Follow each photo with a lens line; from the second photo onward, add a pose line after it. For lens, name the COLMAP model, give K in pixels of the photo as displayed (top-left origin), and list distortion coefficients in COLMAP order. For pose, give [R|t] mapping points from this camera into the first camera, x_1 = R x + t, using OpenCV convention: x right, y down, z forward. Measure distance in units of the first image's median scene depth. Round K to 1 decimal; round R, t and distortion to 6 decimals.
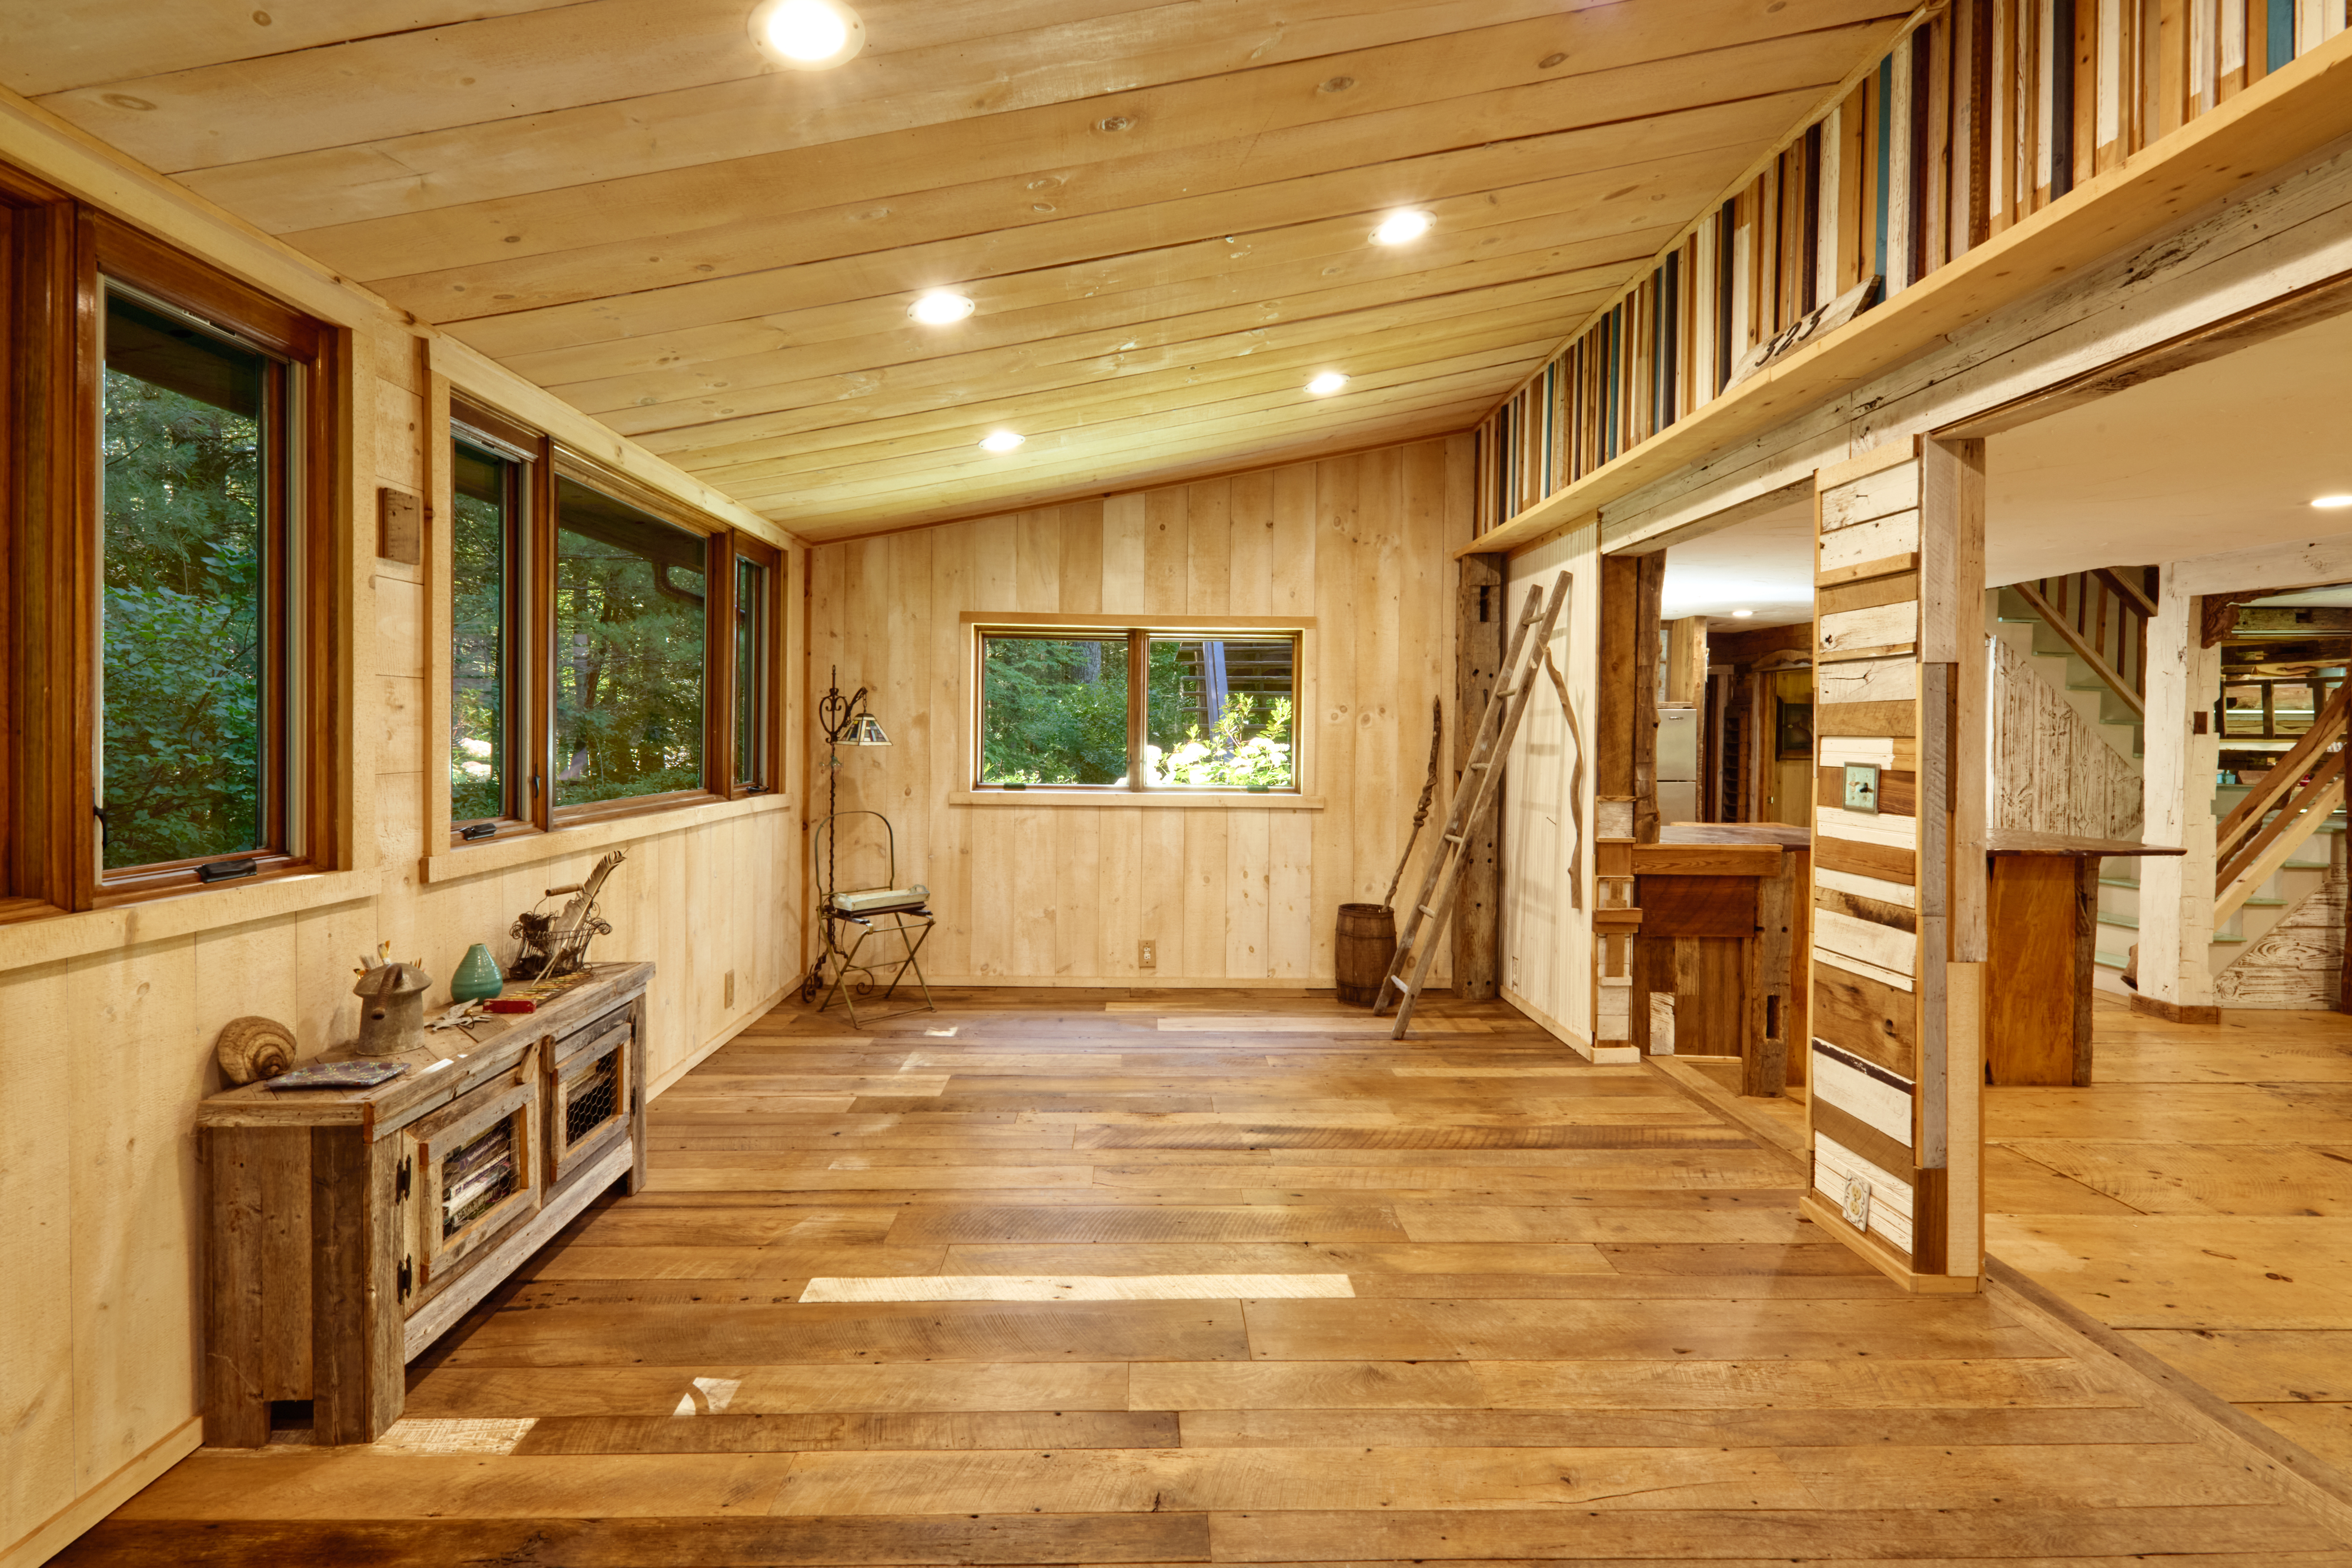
lens RADIAL K [[1035.9, 0, 1170.1], [0, 1035.9, 744.6], [0, 0, 1]] dist [-0.000619, -0.000078]
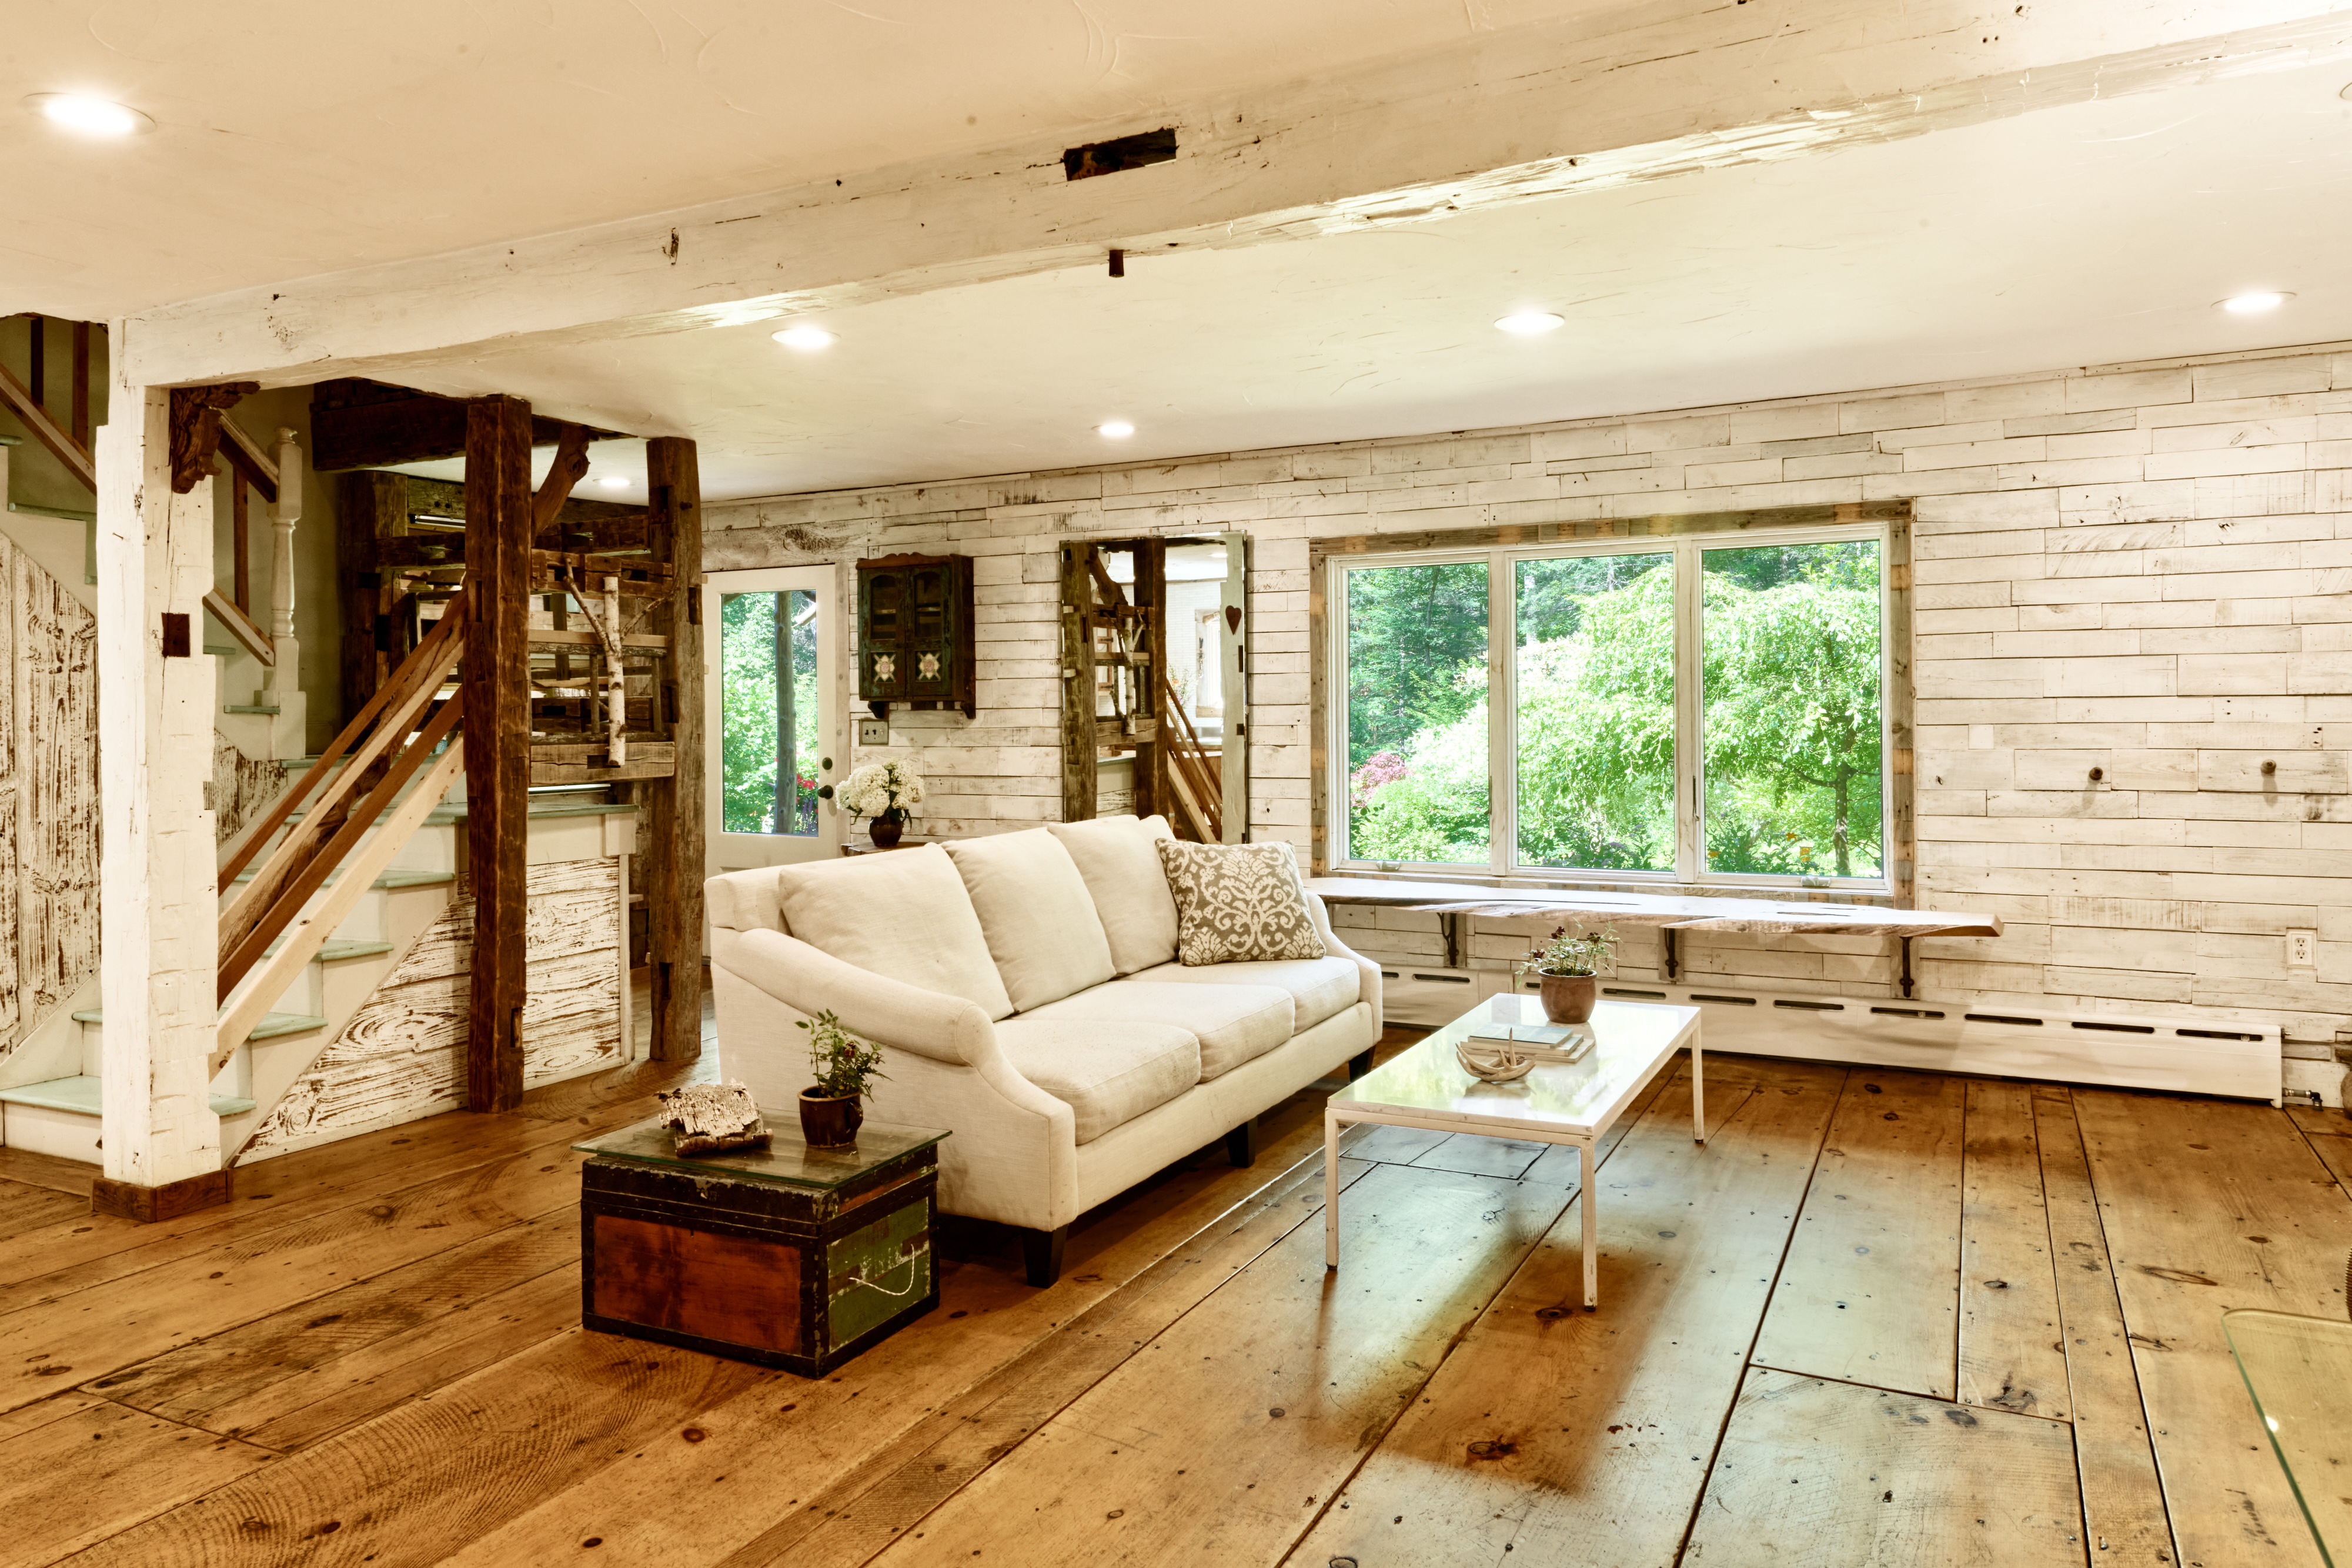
lens RADIAL K [[1600.7, 0, 1175.3], [0, 1600.7, 783.2], [0, 0, 1]] dist [-0.001057, -0.000246]
pose [[0.474844, -0.058161, 0.878146, 0.491409], [0.028128, 0.998307, 0.050910, 0.024960], [-0.879620, 0.000527, 0.475676, 0.166572]]
